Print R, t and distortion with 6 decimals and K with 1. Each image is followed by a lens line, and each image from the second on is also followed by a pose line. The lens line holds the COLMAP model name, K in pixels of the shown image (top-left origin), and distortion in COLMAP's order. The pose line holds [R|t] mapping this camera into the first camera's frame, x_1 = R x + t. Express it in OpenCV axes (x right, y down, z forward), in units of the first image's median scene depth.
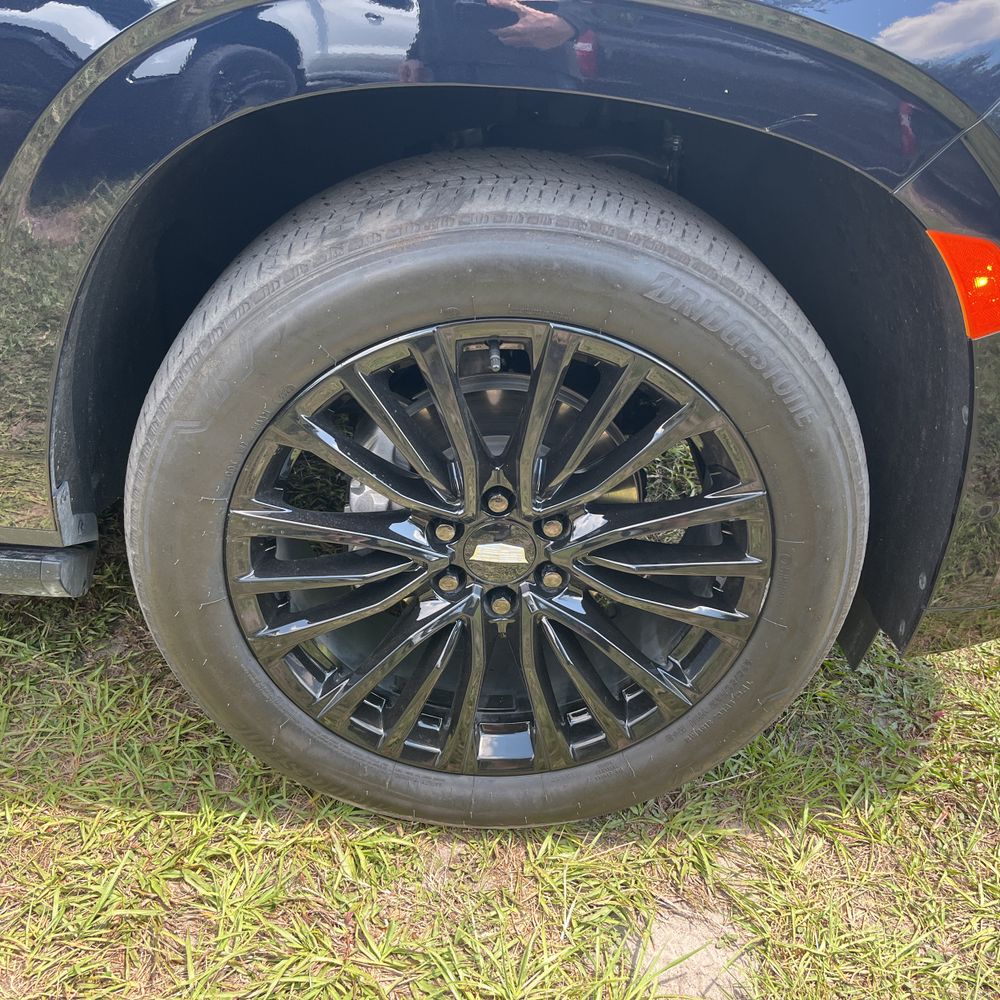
lens RADIAL K [[1029.6, 0, 501.2], [0, 1029.6, 488.5], [0, 0, 1]] dist [0.005269, 0.000000]
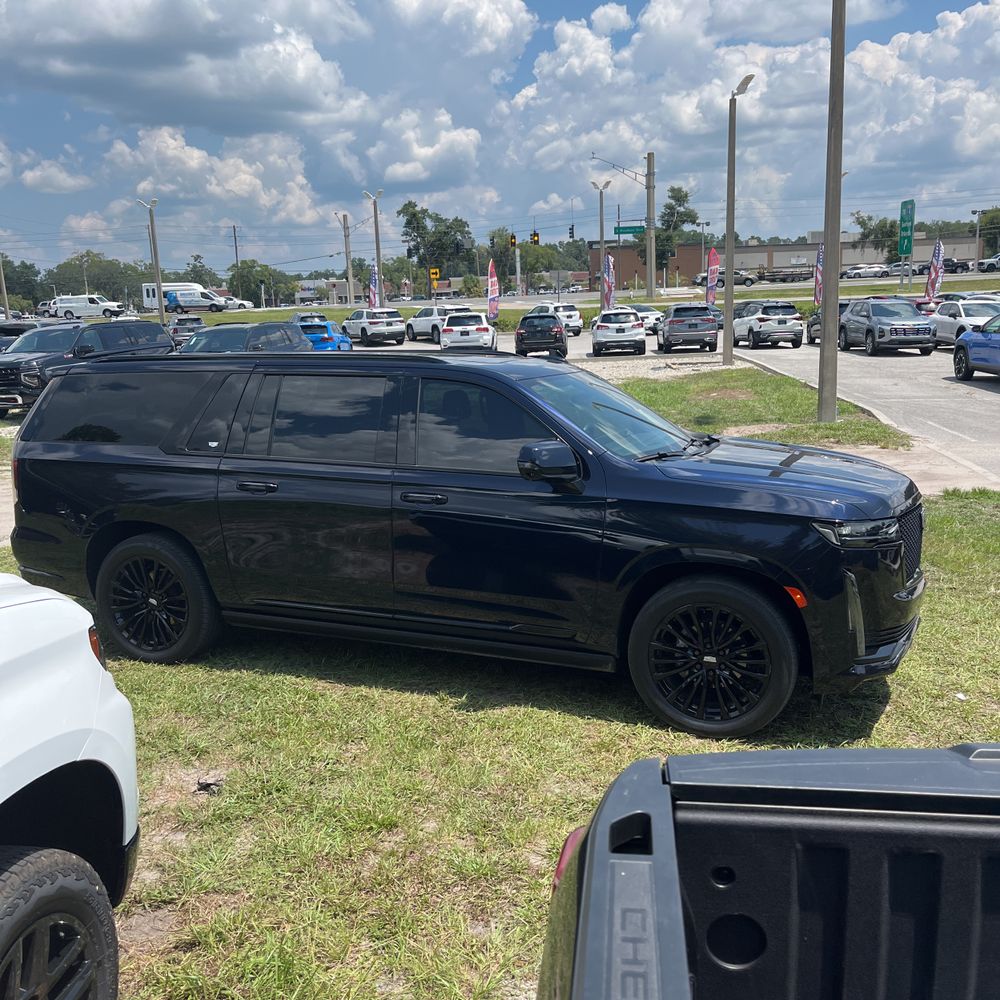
lens RADIAL K [[1029.6, 0, 493.8], [0, 1029.6, 511.9], [0, 0, 1]] dist [0.005269, 0.000000]
pose [[0.920893, -0.021100, -0.389244, 0.992639], [-0.123953, 0.930858, -0.343713, 1.252991], [0.369584, 0.364771, 0.854605, -3.786122]]
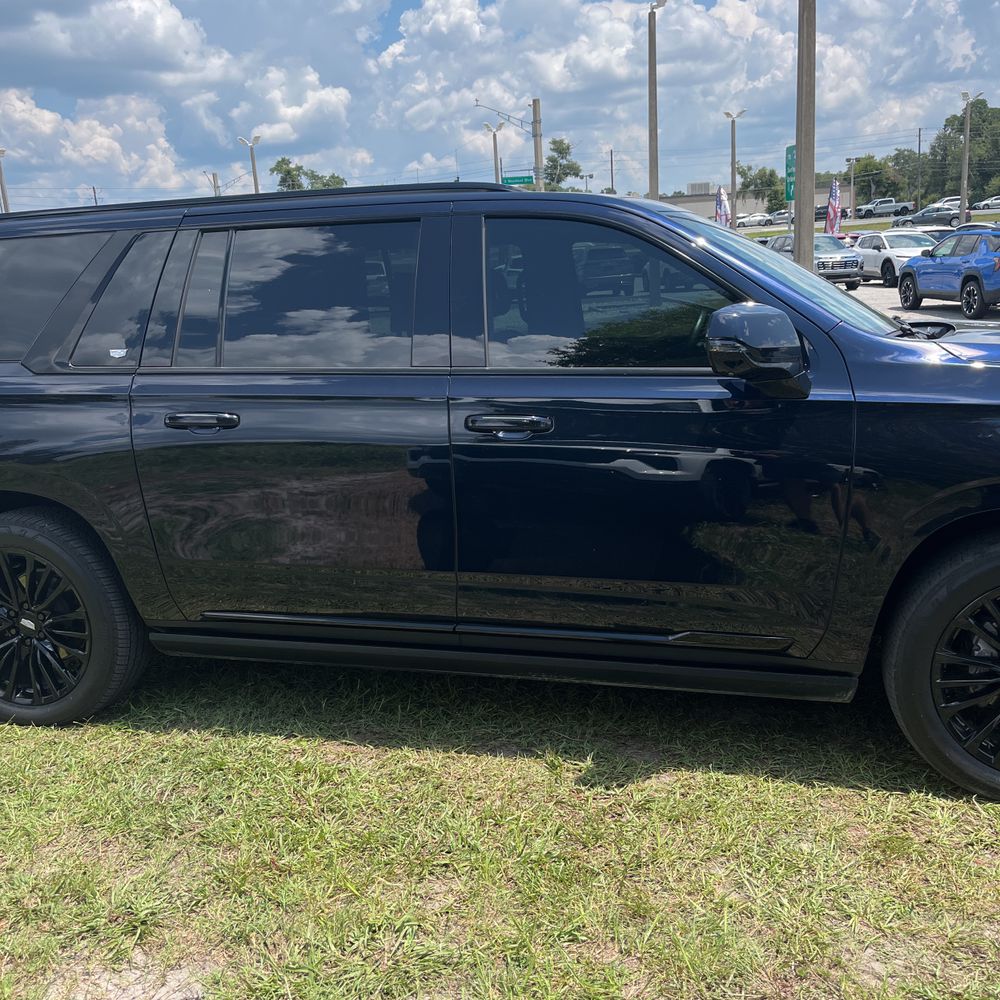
lens RADIAL K [[1029.6, 0, 494.2], [0, 1029.6, 503.6], [0, 0, 1]] dist [0.005269, 0.000000]
pose [[0.955652, -0.059503, -0.288425, -0.598828], [-0.040244, 0.943802, -0.328053, 0.627897], [0.291736, 0.325112, 0.899551, -2.063738]]
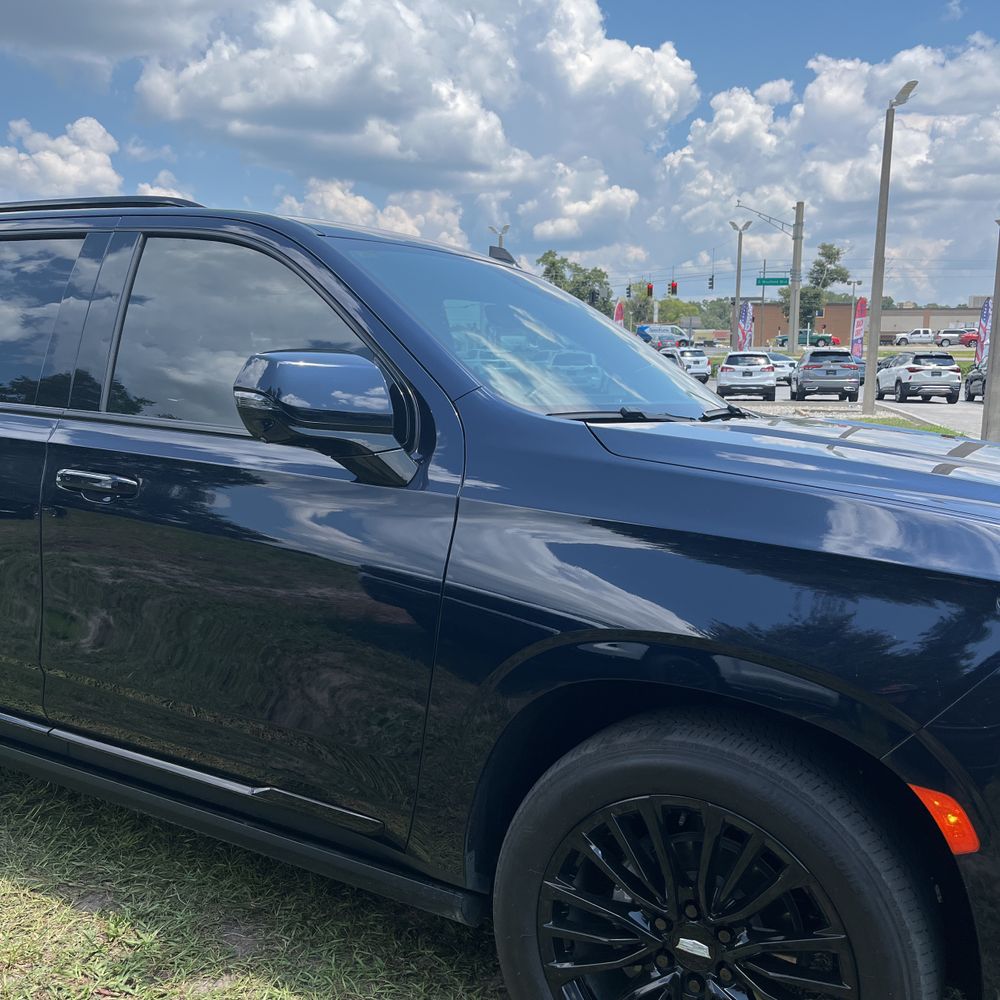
lens RADIAL K [[1029.6, 0, 494.7], [0, 1029.6, 505.4], [0, 0, 1]] dist [0.005269, 0.000000]
pose [[0.865073, 0.012756, -0.501484, 0.606737], [-0.230570, 0.897935, -0.374900, 0.135272], [0.445517, 0.439944, 0.779720, -0.816244]]
